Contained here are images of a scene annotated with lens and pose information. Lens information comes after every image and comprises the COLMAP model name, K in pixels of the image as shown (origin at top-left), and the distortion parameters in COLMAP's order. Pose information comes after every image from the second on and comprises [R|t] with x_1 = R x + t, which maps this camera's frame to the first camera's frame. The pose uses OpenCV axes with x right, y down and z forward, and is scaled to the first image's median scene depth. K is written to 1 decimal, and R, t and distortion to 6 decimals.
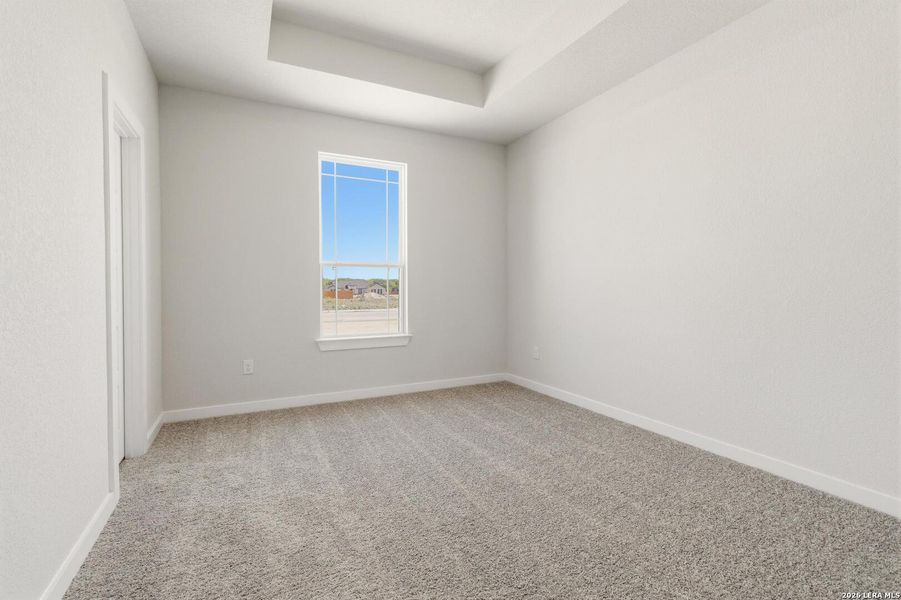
lens RADIAL K [[418.2, 0, 456.1], [0, 418.2, 294.7], [0, 0, 1]] dist [0.002911, 0.000622]
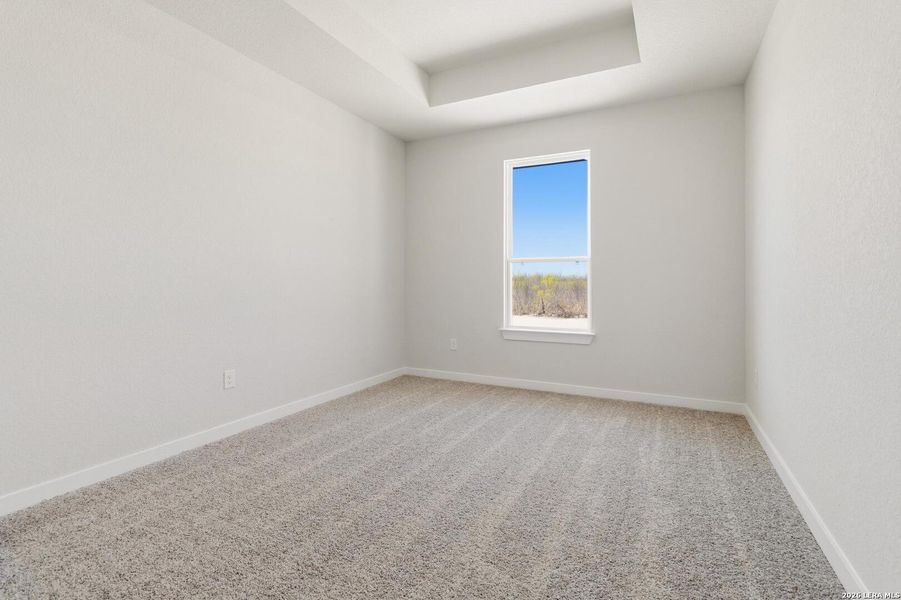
lens RADIAL K [[418.2, 0, 456.1], [0, 418.2, 294.7], [0, 0, 1]] dist [0.002911, 0.000622]
pose [[0.599248, 0.027461, -0.800092, 0.494581], [-0.012928, 0.999613, 0.024626, -0.011330], [0.800459, -0.004414, 0.599371, 0.216996]]
